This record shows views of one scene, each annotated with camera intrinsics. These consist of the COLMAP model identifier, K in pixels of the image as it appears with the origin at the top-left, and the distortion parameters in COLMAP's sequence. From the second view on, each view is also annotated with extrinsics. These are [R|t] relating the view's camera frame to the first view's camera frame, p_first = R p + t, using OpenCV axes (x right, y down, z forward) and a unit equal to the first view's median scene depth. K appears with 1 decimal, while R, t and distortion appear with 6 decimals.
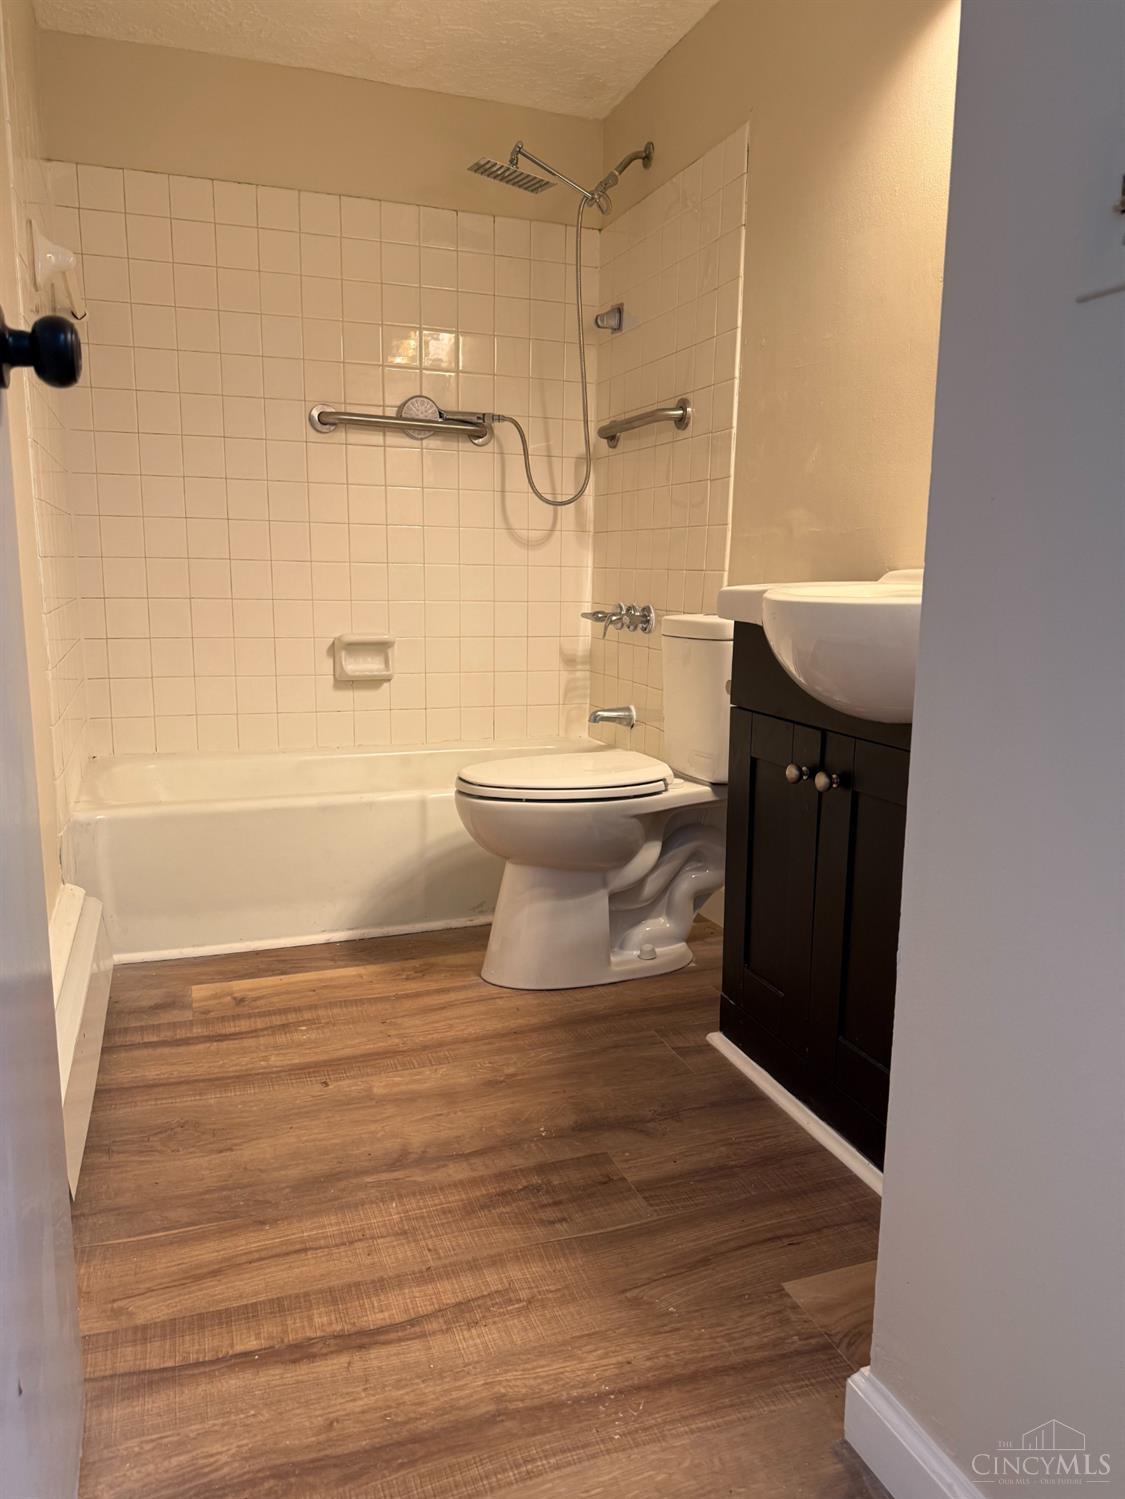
lens RADIAL K [[1061.8, 0, 566.6], [0, 1061.8, 757.1], [0, 0, 1]] dist [0.068175, -0.092162]
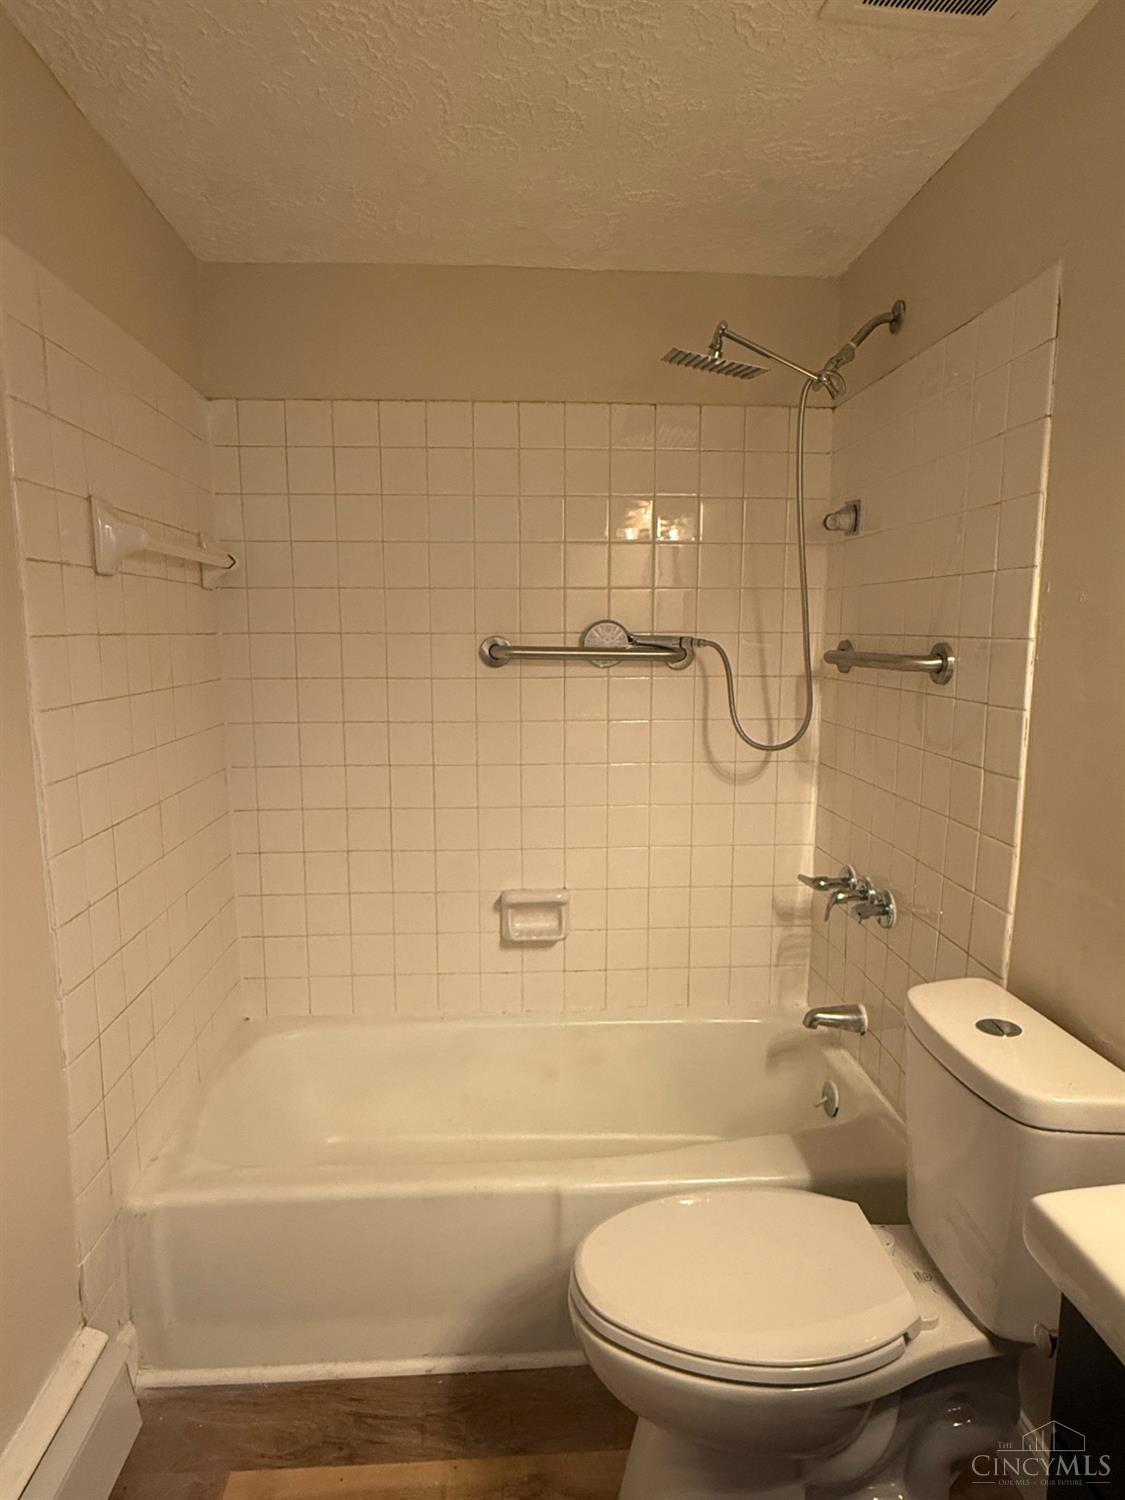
lens RADIAL K [[877.2, 0, 558.4], [0, 877.2, 744.7], [0, 0, 1]] dist [0.002494, 0.001761]
pose [[0.957837, 0.023353, -0.286360, 0.028979], [-0.036002, 0.998591, -0.038986, -0.209593], [0.285046, 0.047652, 0.957329, 0.326726]]
